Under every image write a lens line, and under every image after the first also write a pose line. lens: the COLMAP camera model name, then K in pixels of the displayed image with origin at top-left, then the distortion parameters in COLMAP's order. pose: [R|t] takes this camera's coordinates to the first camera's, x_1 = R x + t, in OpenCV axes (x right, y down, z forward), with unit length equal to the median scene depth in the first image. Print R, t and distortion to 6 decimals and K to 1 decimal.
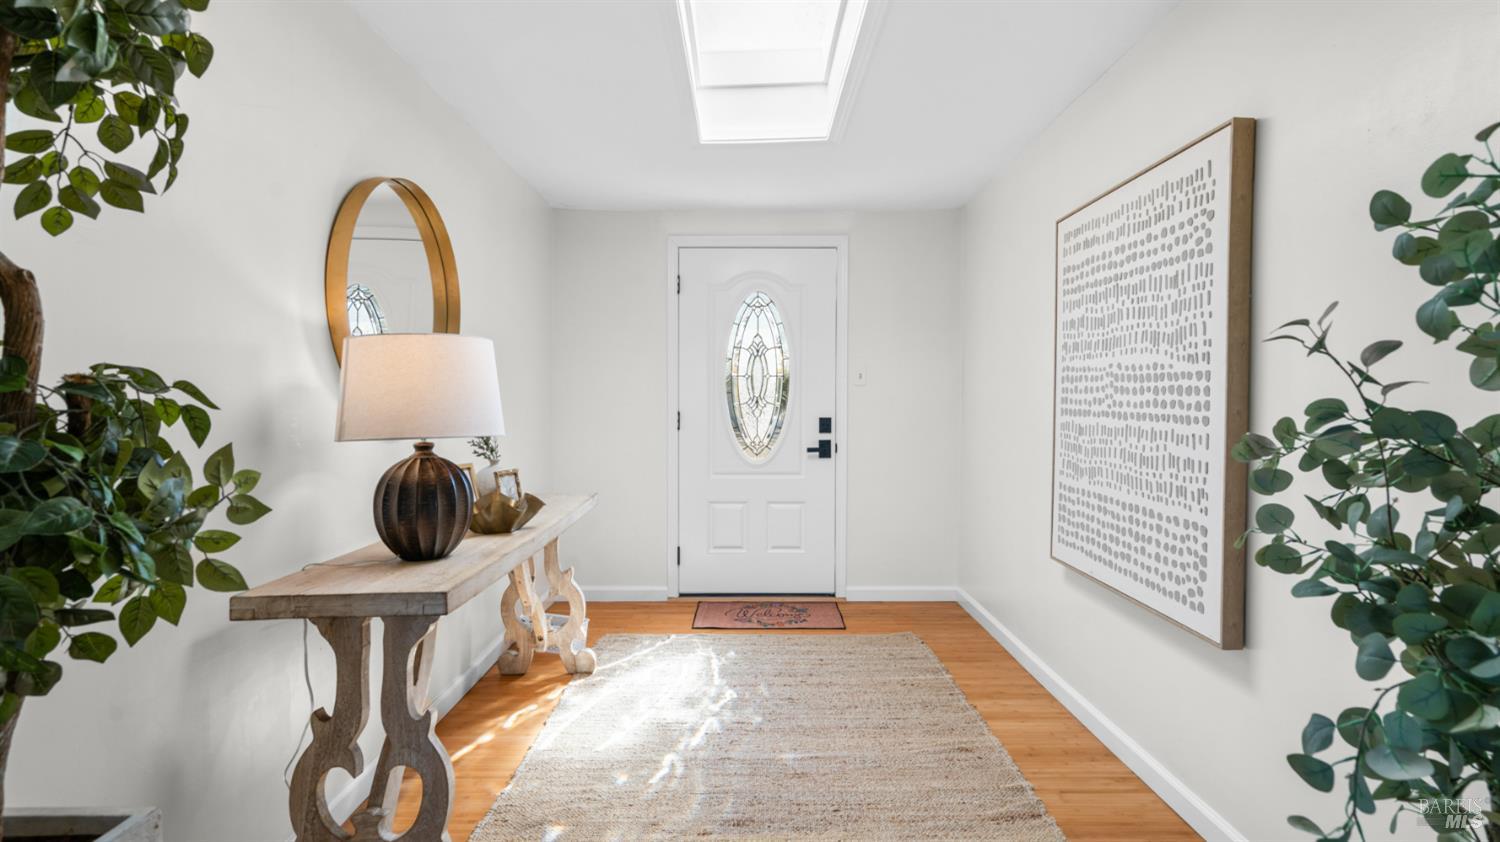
lens RADIAL K [[716.9, 0, 752.1], [0, 716.9, 413.5], [0, 0, 1]] dist [0.000985, -0.000014]
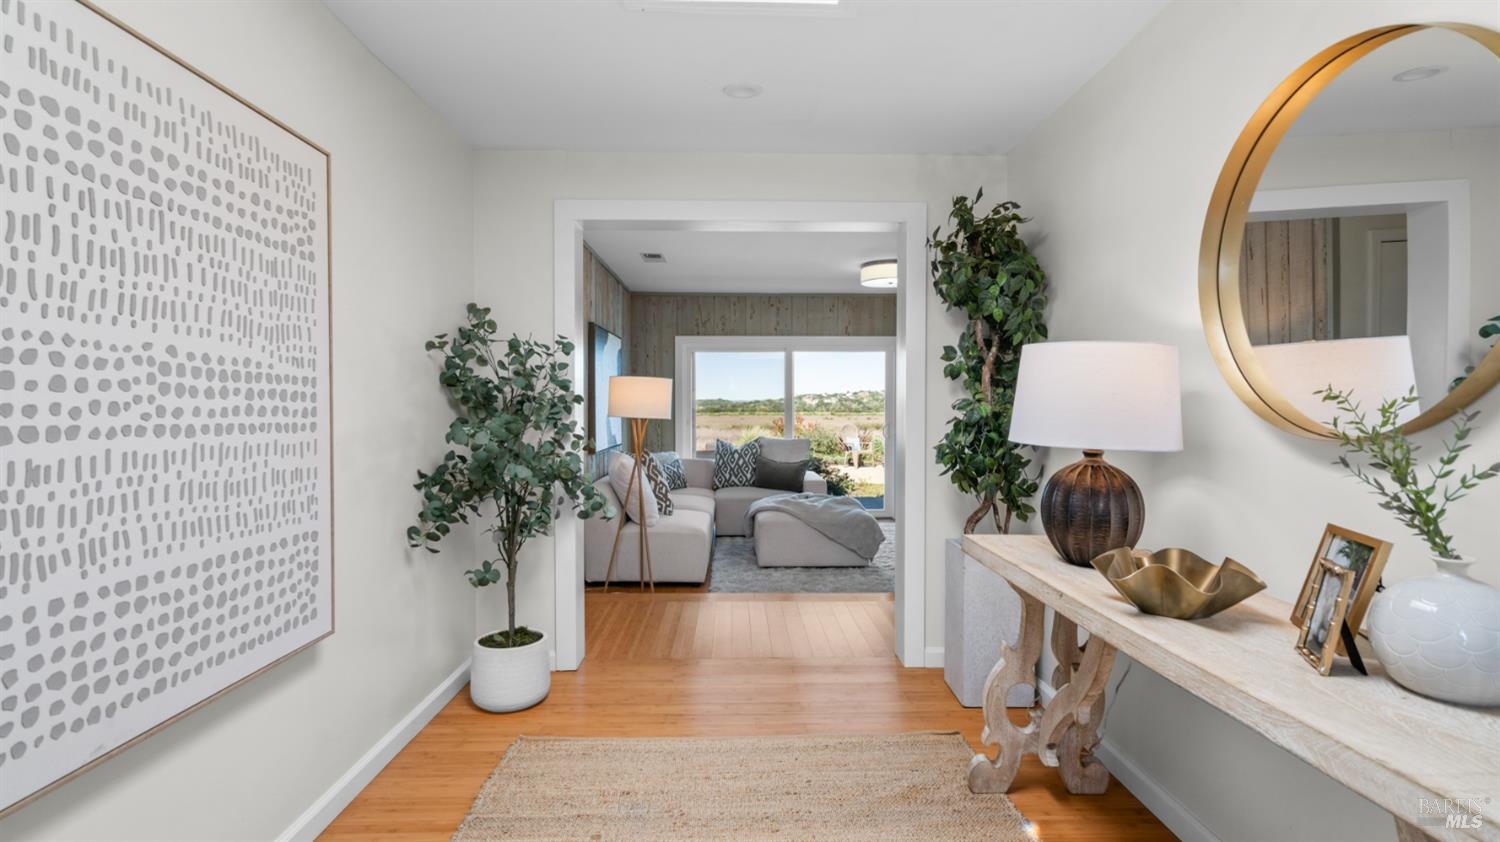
lens RADIAL K [[707.4, 0, 750.0], [0, 707.4, 421.0], [0, 0, 1]] dist [-0.045875, 0.019133]
pose [[-0.999734, -0.000607, -0.023045, 0.037789], [-0.001458, 0.999316, 0.036954, -0.033579], [0.023007, 0.036978, -0.999051, 1.901159]]
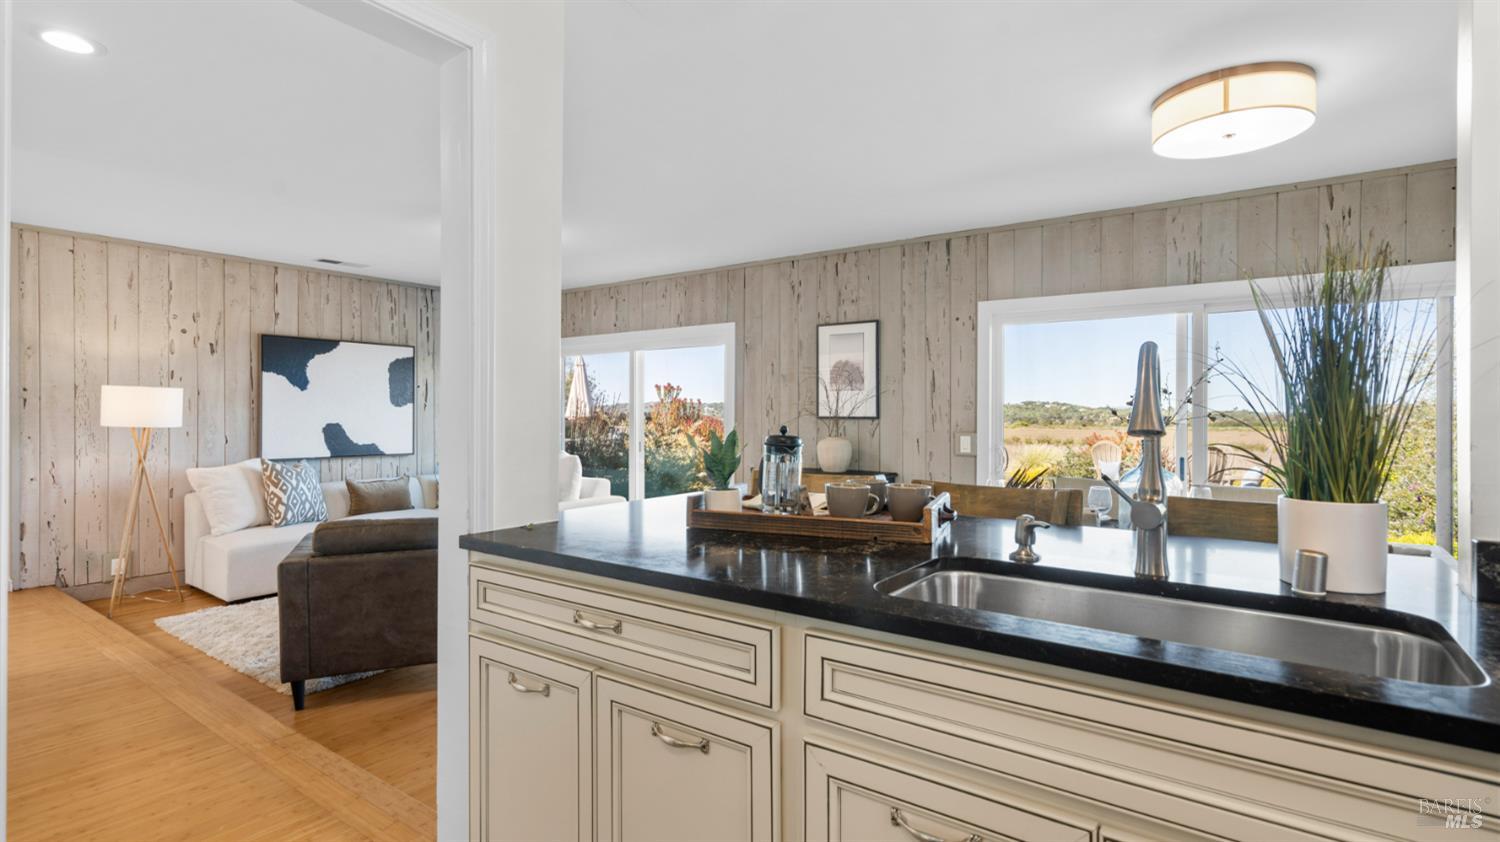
lens RADIAL K [[716.9, 0, 752.1], [0, 716.9, 413.5], [0, 0, 1]] dist [0.000985, -0.000014]
pose [[-0.811888, -0.002636, 0.583808, -2.891864], [0.003526, 0.999949, 0.009418, -0.011145], [-0.583803, 0.009705, -0.811837, 0.200676]]
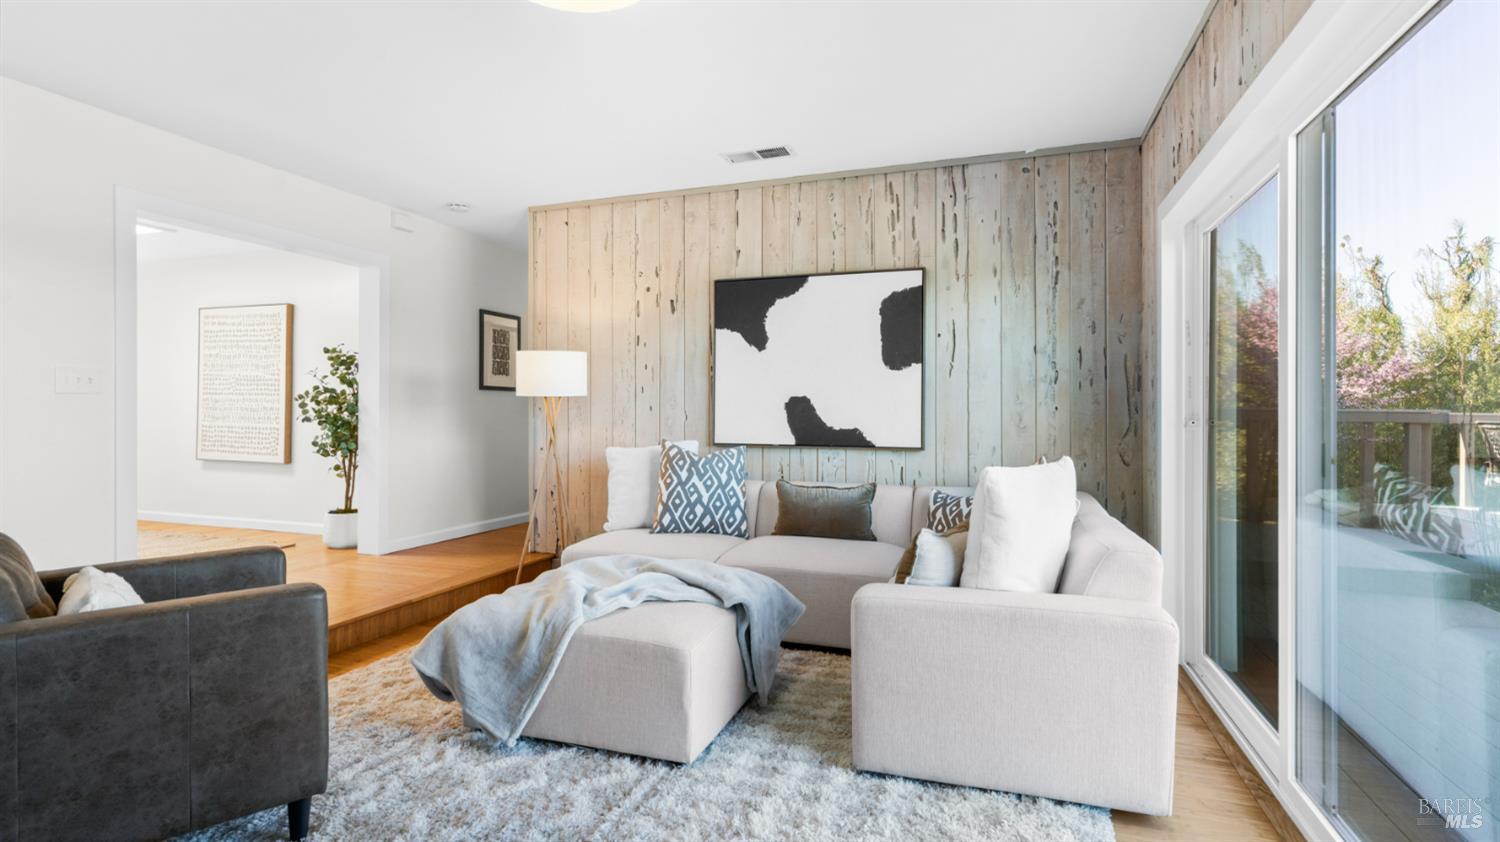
lens RADIAL K [[716.9, 0, 752.1], [0, 716.9, 413.5], [0, 0, 1]] dist [0.000985, -0.000014]
pose [[0.319572, 0.002732, 0.947558, -1.618566], [0.007626, 0.999956, -0.005455, 0.121077], [-0.947531, 0.008970, 0.319537, -1.899911]]
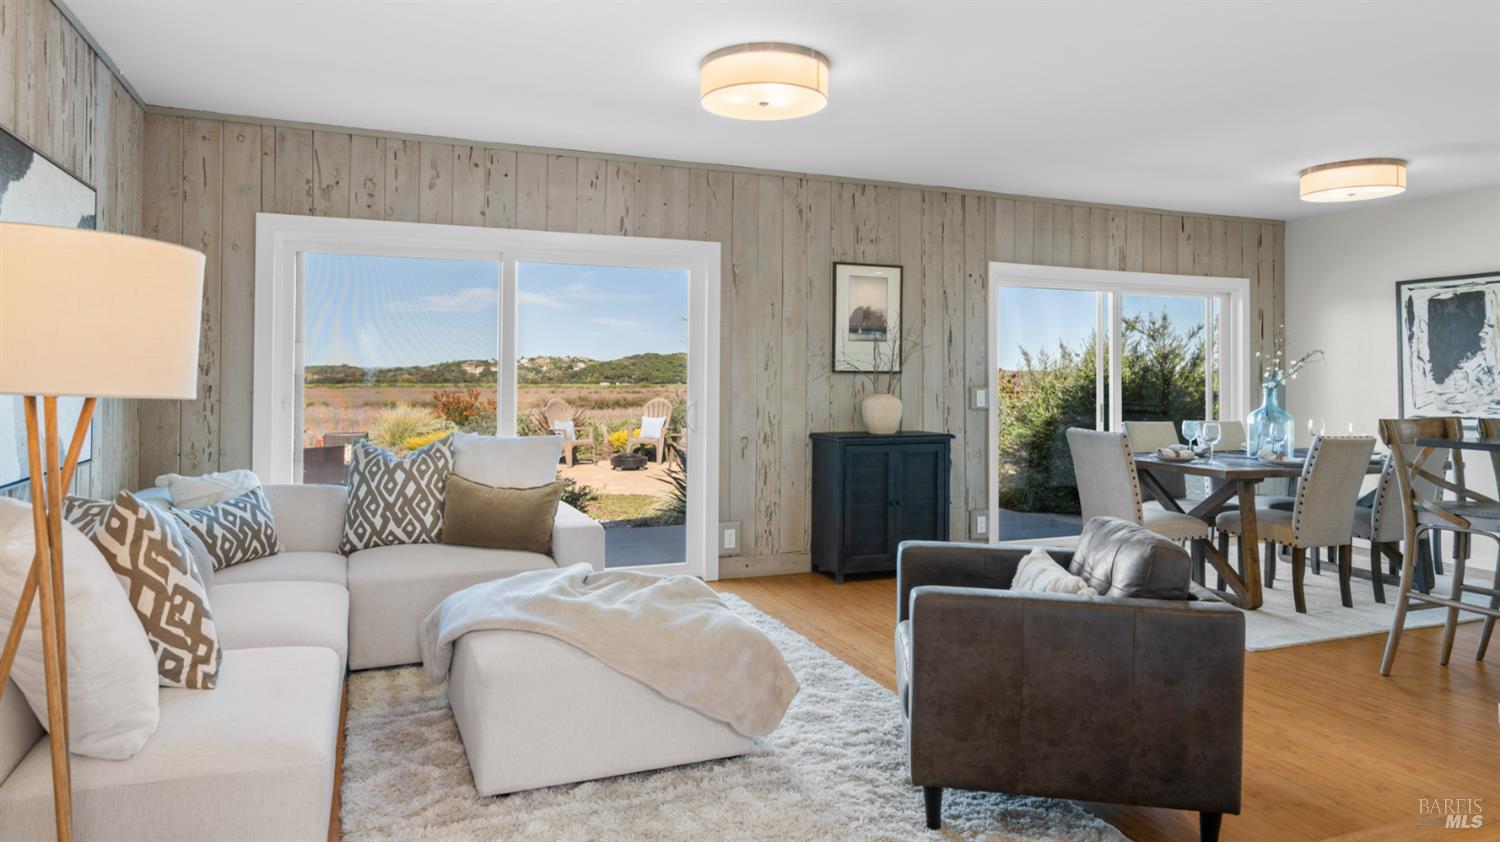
lens RADIAL K [[894.4, 0, 713.9], [0, 894.4, 360.6], [0, 0, 1]] dist [0.003316, 0.004284]
pose [[-0.931691, -0.013077, -0.363016, 0.107189], [-0.012494, 0.999914, -0.003954, 0.012757], [0.363037, 0.000852, -0.931774, 0.385796]]
